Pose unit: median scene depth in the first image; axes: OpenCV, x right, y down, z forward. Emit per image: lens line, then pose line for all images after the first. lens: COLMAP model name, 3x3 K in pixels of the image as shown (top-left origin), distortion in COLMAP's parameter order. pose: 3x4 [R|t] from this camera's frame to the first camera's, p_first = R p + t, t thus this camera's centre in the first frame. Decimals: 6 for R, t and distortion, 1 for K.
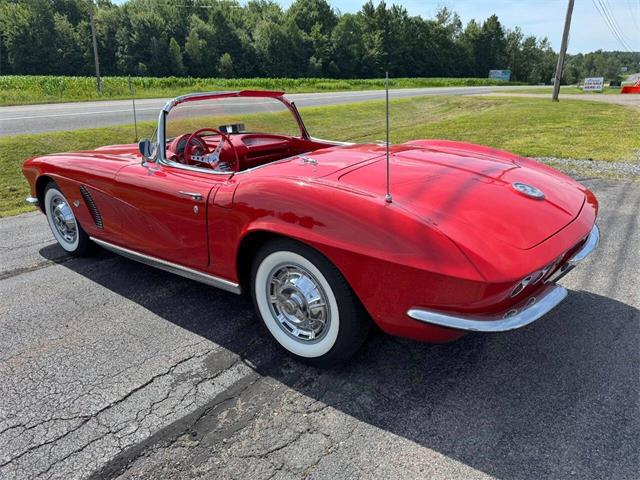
lens RADIAL K [[468.4, 0, 320.0], [0, 468.4, 240.0], [0, 0, 1]] dist [0.001090, -0.006033]
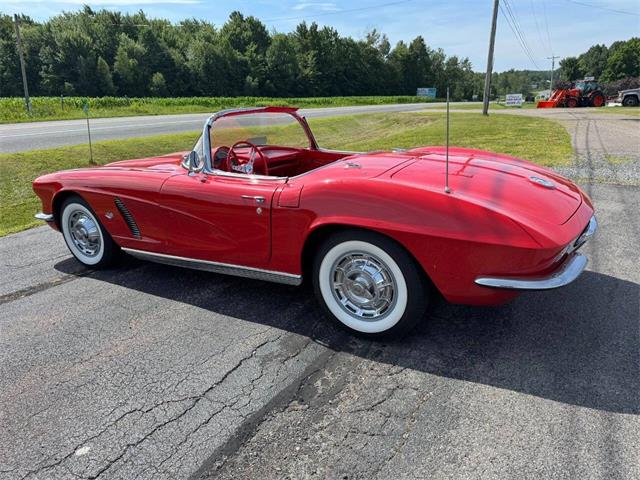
lens RADIAL K [[467.1, 0, 320.0], [0, 467.1, 240.0], [0, 0, 1]] dist [0.039700, -0.059426]
pose [[0.989356, -0.049471, 0.136851, -0.122091], [0.054489, 0.997964, -0.033164, 0.021661], [-0.134931, 0.040267, 0.990036, -0.053576]]
